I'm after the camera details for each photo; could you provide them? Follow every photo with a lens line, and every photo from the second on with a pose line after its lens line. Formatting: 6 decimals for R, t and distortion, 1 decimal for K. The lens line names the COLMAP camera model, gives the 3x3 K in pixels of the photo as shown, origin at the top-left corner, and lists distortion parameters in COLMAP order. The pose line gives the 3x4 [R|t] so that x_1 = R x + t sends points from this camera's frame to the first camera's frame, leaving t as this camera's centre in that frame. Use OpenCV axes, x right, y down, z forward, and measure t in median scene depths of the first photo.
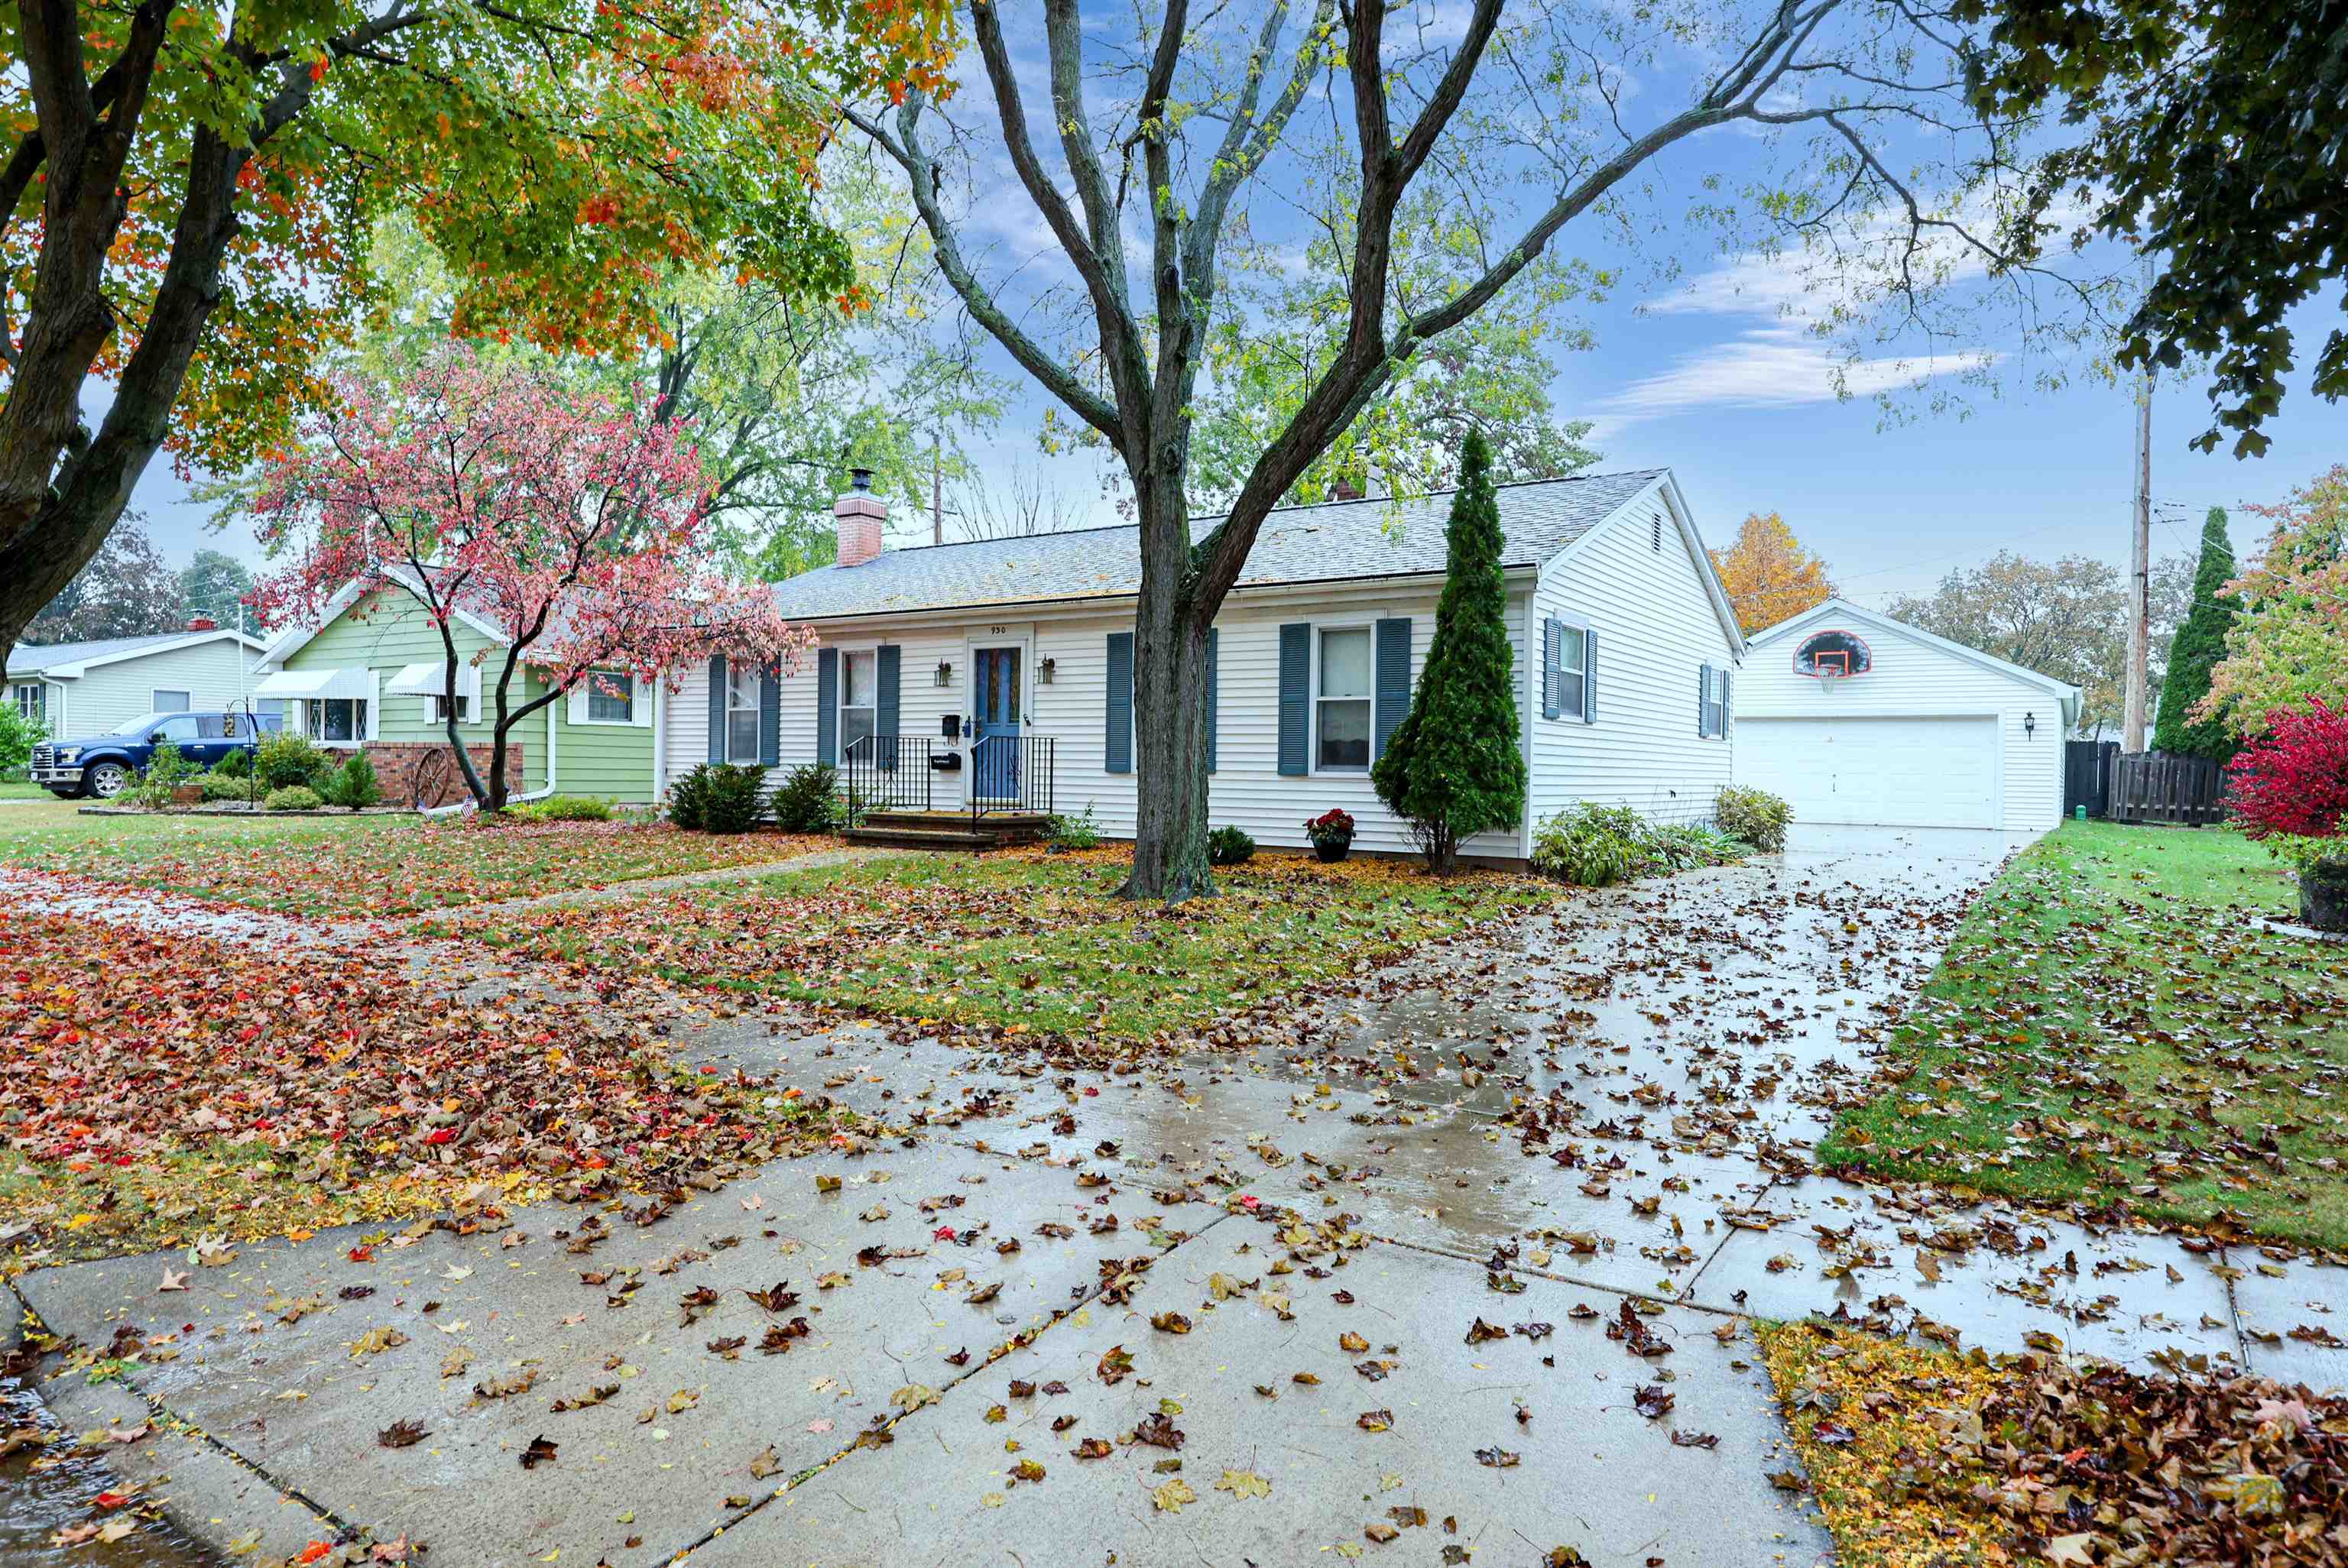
lens RADIAL K [[1406.5, 0, 1179.1], [0, 1406.5, 786.6], [0, 0, 1]] dist [-0.000129, 0.001082]
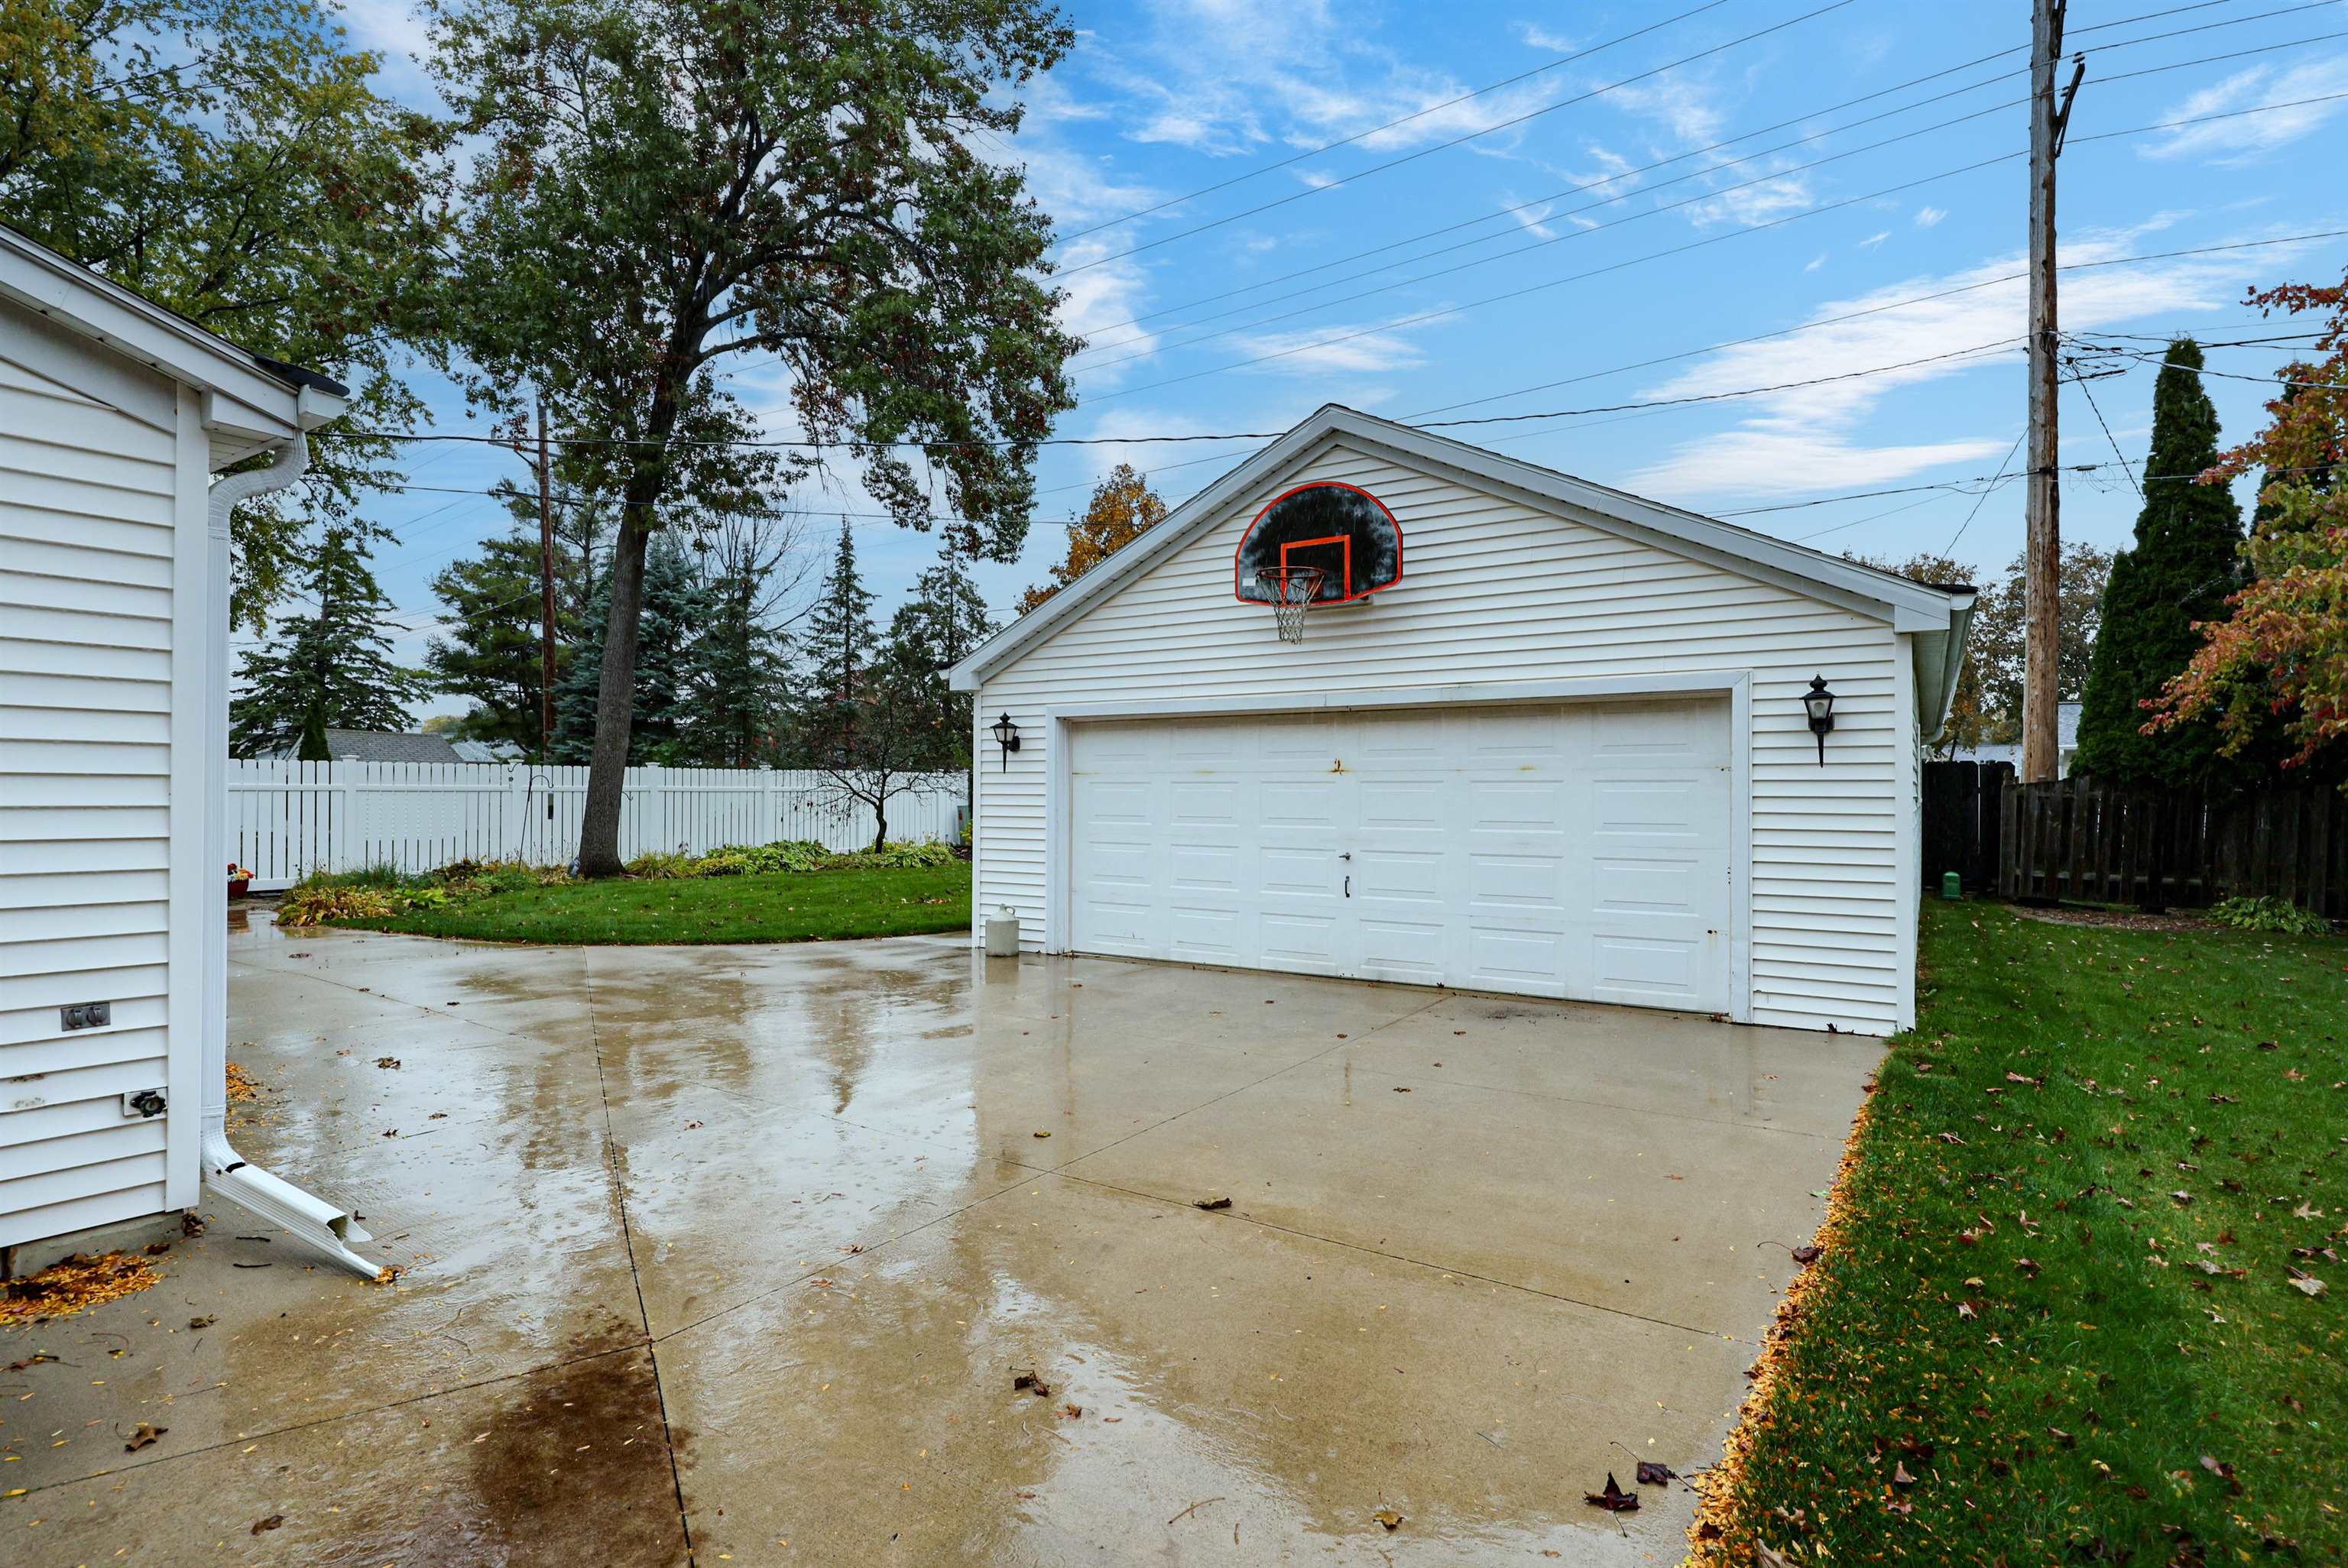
lens RADIAL K [[1180.9, 0, 1166.6], [0, 1180.9, 784.2], [0, 0, 1]] dist [0.004039, 0.000893]
pose [[0.999920, -0.012456, -0.002116, 0.580392], [0.012405, 0.999674, -0.022328, -0.029486], [0.002394, 0.022300, 0.999748, 0.927663]]
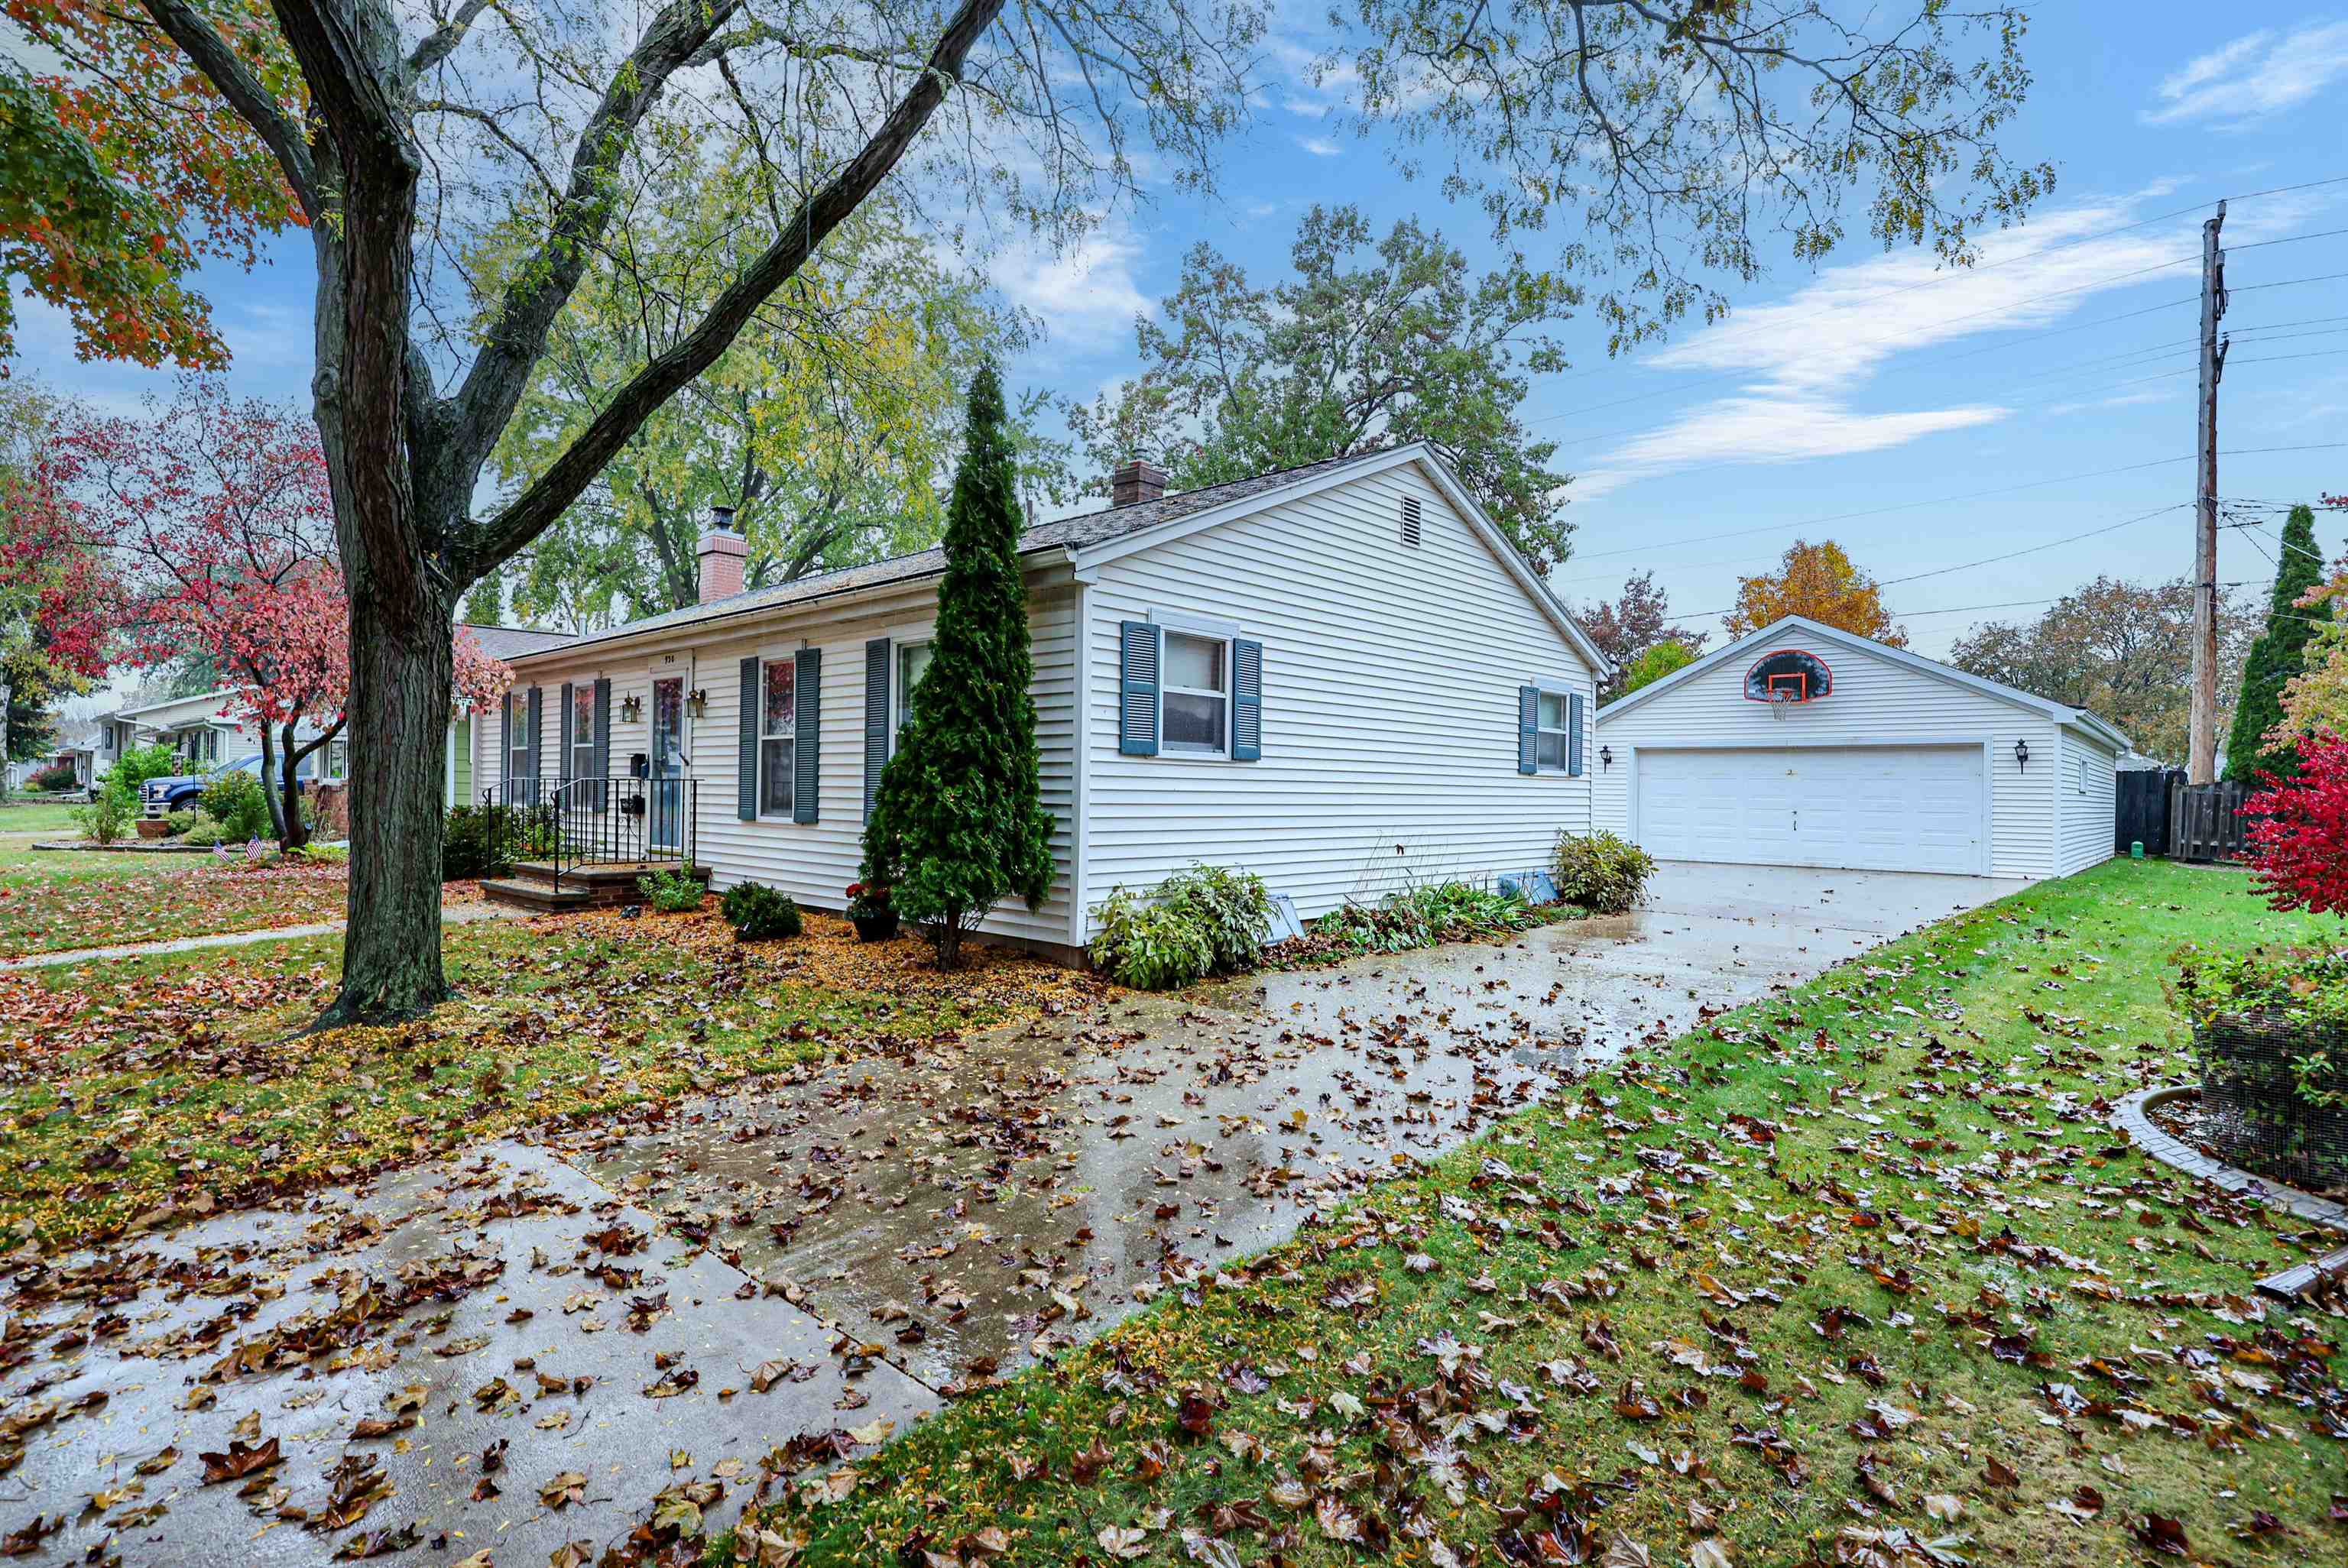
lens RADIAL K [[1180.9, 0, 1173.9], [0, 1180.9, 786.0], [0, 0, 1]] dist [0.004039, 0.000893]
pose [[0.987501, -0.002378, -0.157594, 0.270269], [-0.000532, 0.999830, -0.018417, -0.014424], [0.157611, 0.018270, 0.987332, 0.269075]]
